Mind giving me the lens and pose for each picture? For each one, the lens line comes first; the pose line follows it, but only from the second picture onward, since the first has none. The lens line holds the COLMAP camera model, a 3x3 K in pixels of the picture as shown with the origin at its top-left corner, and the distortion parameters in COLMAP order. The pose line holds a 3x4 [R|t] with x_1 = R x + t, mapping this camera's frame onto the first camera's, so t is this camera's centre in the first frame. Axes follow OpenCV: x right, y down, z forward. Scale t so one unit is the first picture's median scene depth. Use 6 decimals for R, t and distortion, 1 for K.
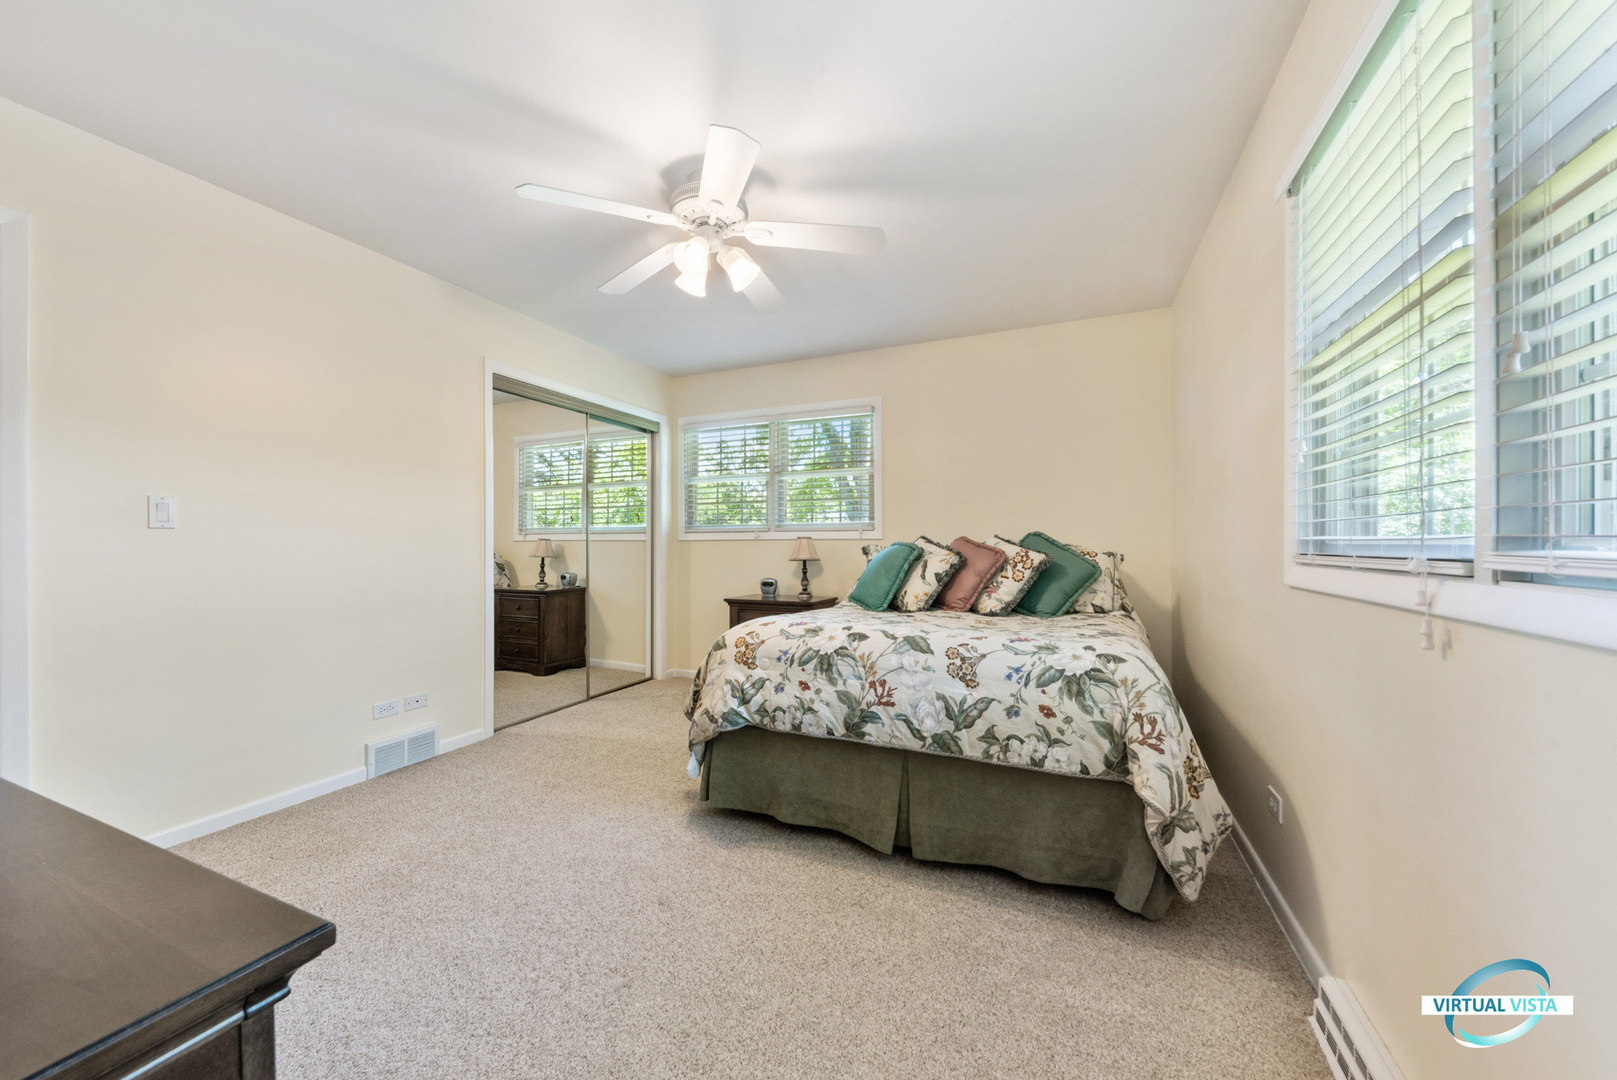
lens RADIAL K [[591.1, 0, 800.5], [0, 591.1, 545.3], [0, 0, 1]] dist [0.006716, 0.000014]
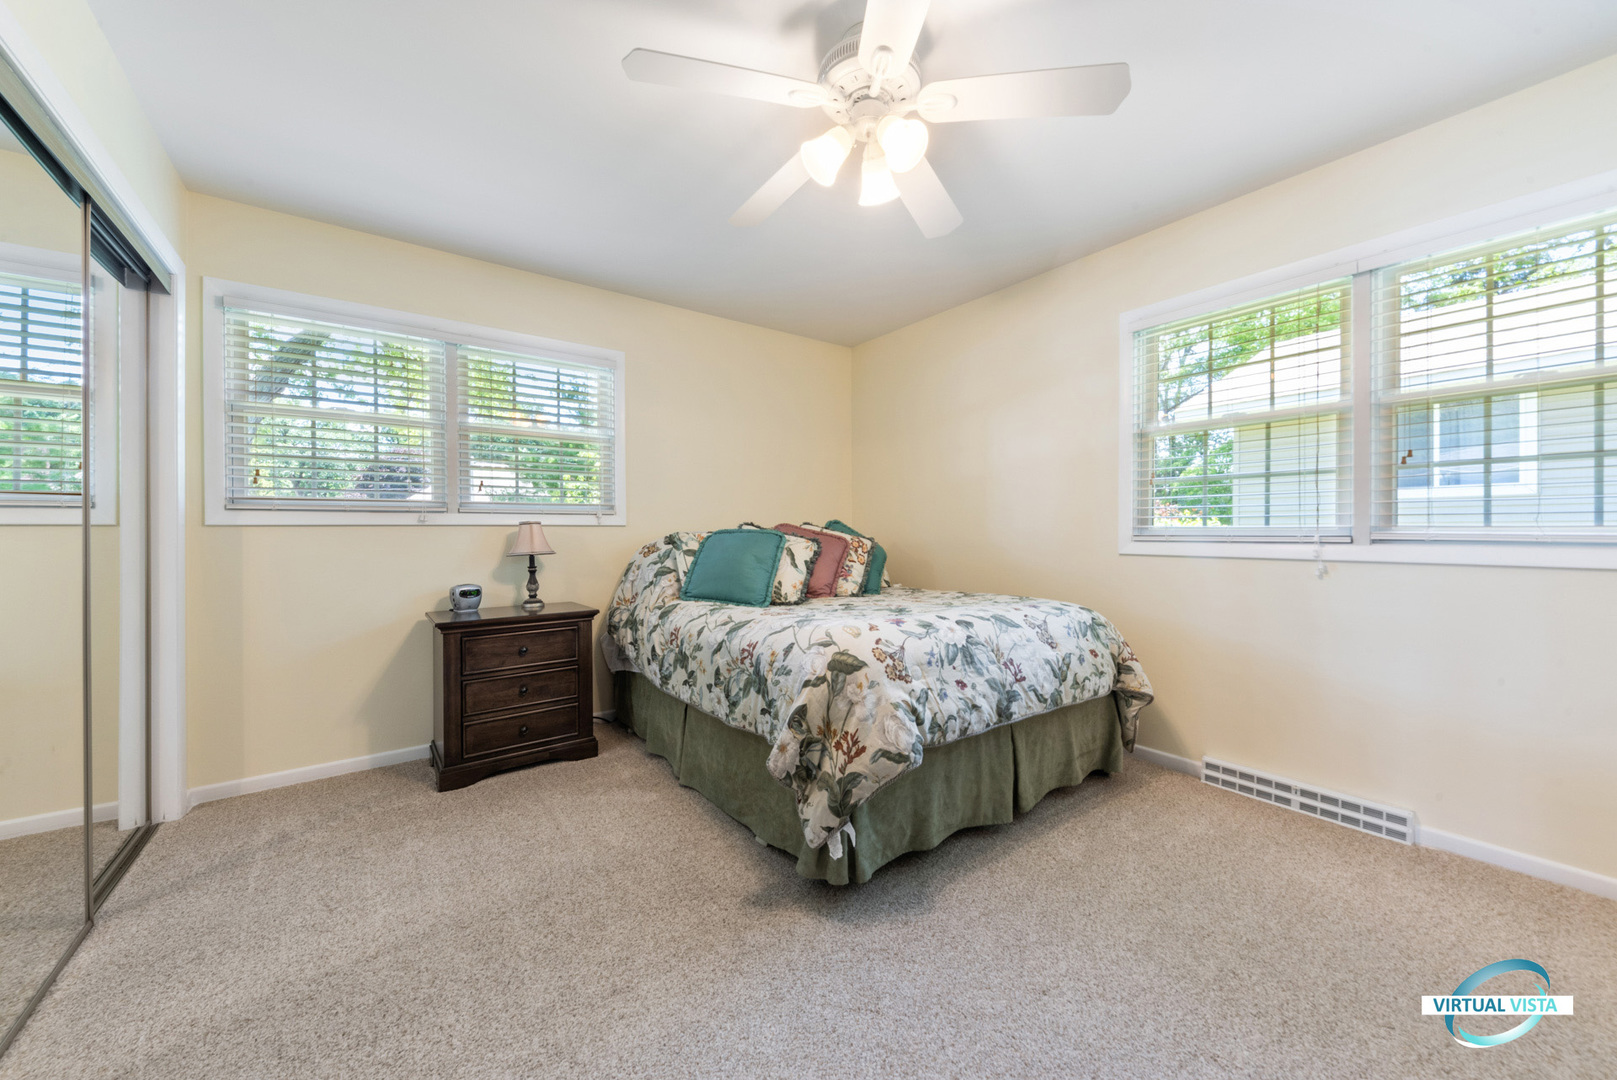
lens RADIAL K [[591.1, 0, 803.1], [0, 591.1, 529.0], [0, 0, 1]] dist [0.006716, 0.000014]
pose [[0.496420, 0.002245, 0.868080, -0.923324], [0.004832, 0.999974, -0.005349, -0.000487], [-0.868069, 0.006850, 0.496396, 0.761424]]
